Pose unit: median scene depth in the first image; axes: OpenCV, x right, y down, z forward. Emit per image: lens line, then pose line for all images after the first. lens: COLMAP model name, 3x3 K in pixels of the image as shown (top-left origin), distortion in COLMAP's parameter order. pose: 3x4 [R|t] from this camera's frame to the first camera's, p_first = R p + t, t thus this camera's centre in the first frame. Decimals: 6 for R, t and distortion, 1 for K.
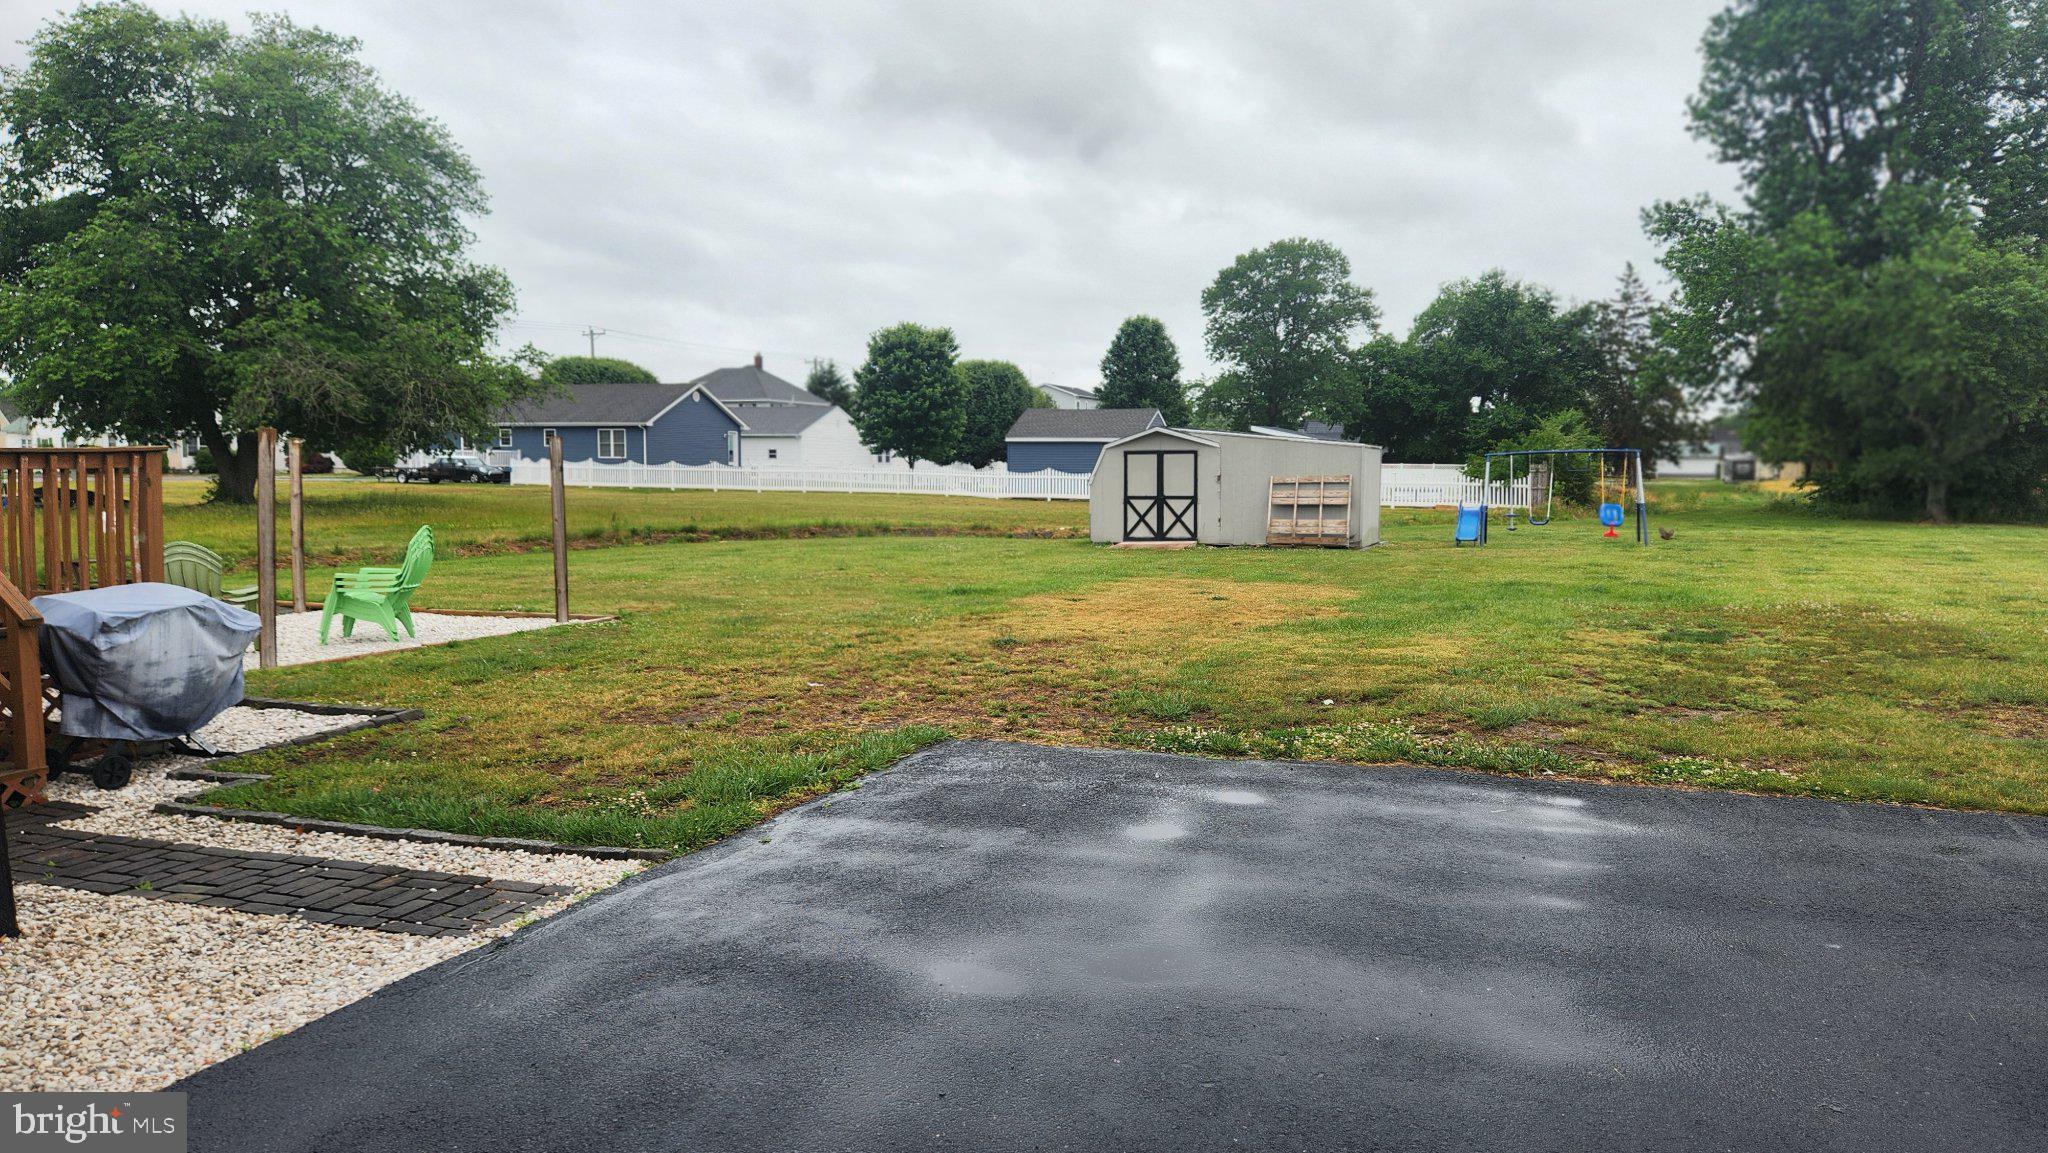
lens RADIAL K [[1369.4, 0, 1021.5], [0, 1369.4, 595.6], [0, 0, 1]] dist [0.083891, -0.077449]
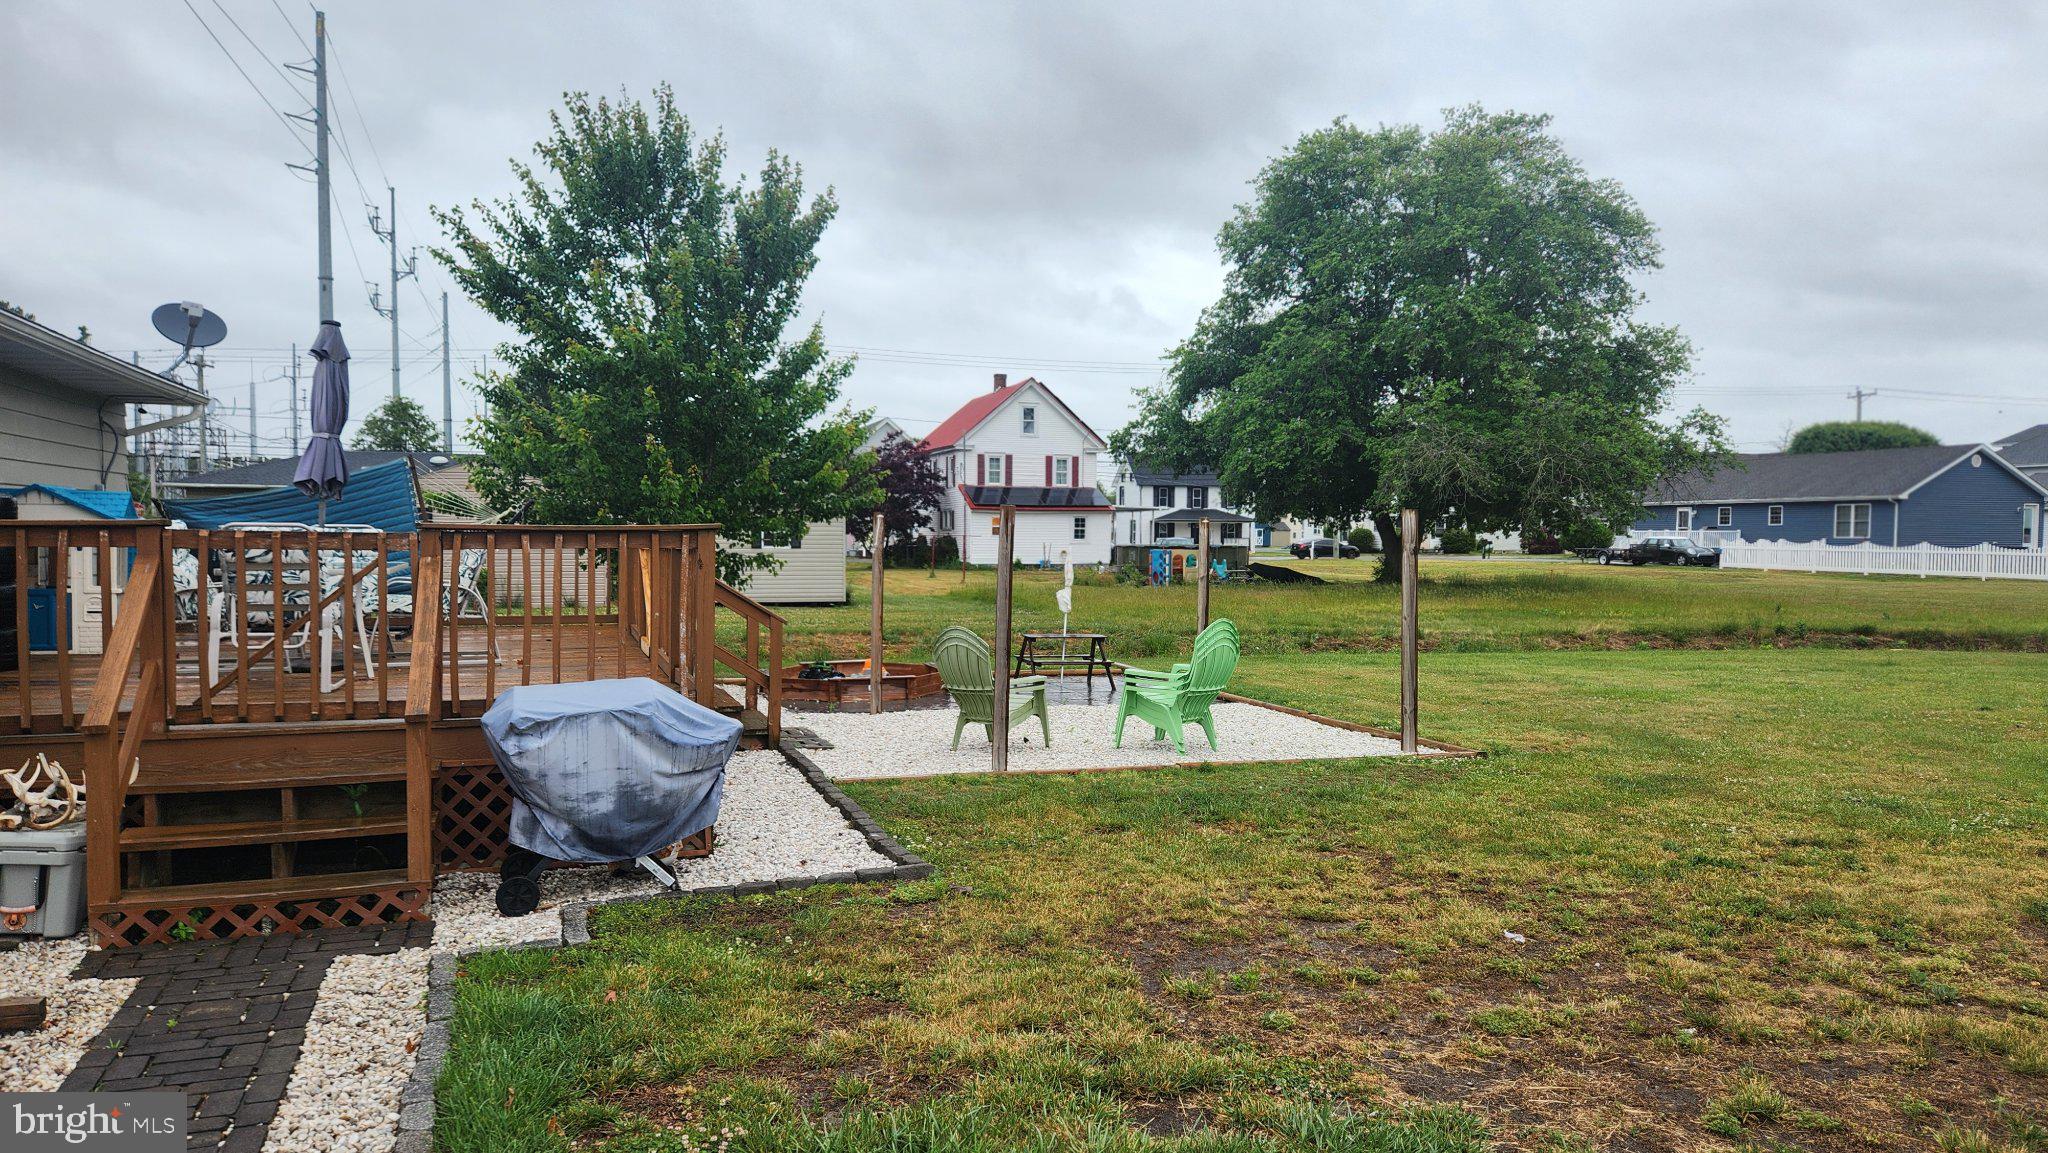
lens RADIAL K [[1369.4, 0, 1021.5], [0, 1369.4, 595.6], [0, 0, 1]] dist [0.083891, -0.077449]
pose [[0.651811, 0.034218, -0.757609, 0.038342], [-0.078054, 0.996703, -0.022136, -0.012195], [0.754354, 0.073563, 0.652333, 0.122256]]
